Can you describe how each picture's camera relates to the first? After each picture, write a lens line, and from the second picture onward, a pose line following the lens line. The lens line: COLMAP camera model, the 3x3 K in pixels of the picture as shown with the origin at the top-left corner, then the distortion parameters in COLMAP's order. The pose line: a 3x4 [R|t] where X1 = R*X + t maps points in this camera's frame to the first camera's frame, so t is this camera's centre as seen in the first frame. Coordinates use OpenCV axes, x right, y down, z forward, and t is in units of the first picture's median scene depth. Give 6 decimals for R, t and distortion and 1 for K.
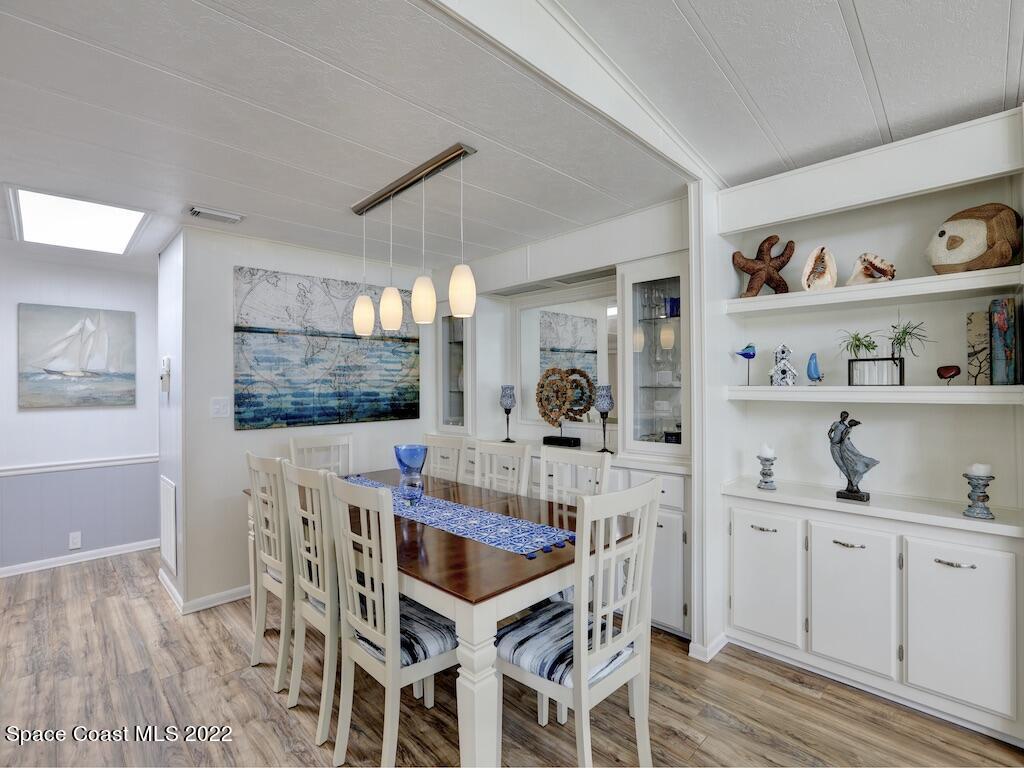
lens RADIAL K [[487.1, 0, 518.2], [0, 487.1, 385.5], [0, 0, 1]] dist [-0.014378, 0.000134]
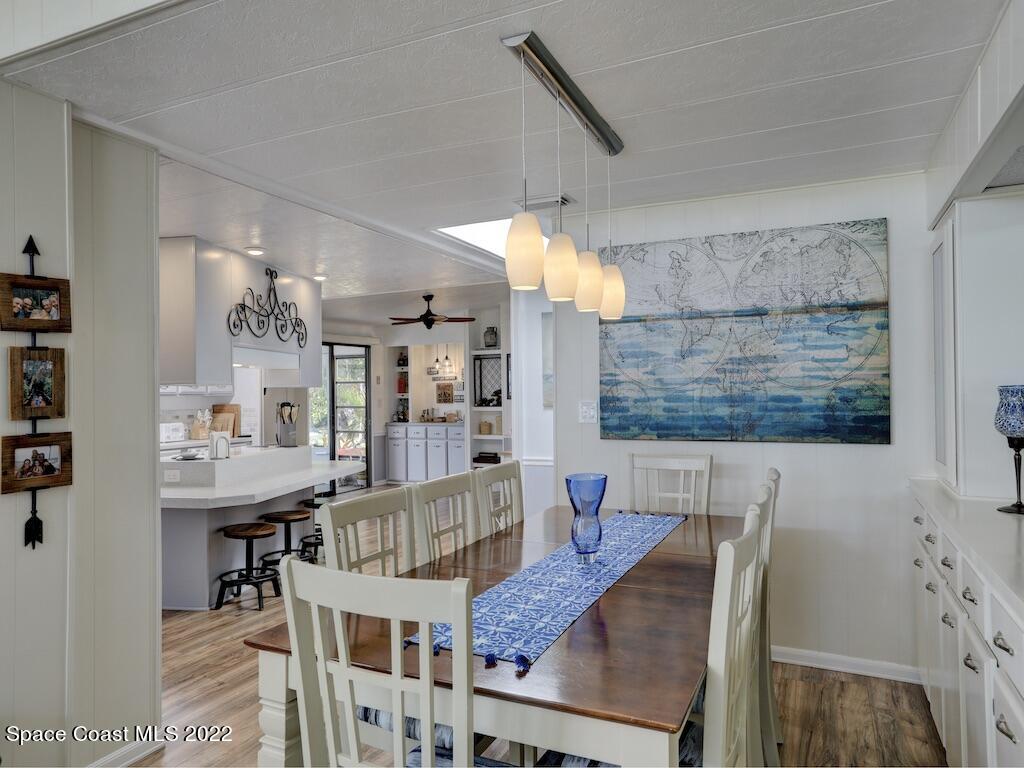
lens RADIAL K [[689.1, 0, 518.0], [0, 689.1, 384.1], [0, 0, 1]] dist [-0.020579, -0.001055]
pose [[0.355178, -0.004639, -0.934787, 0.454467], [0.007395, 0.999970, -0.002153, -0.003191], [0.934770, -0.006148, 0.355201, 0.381985]]
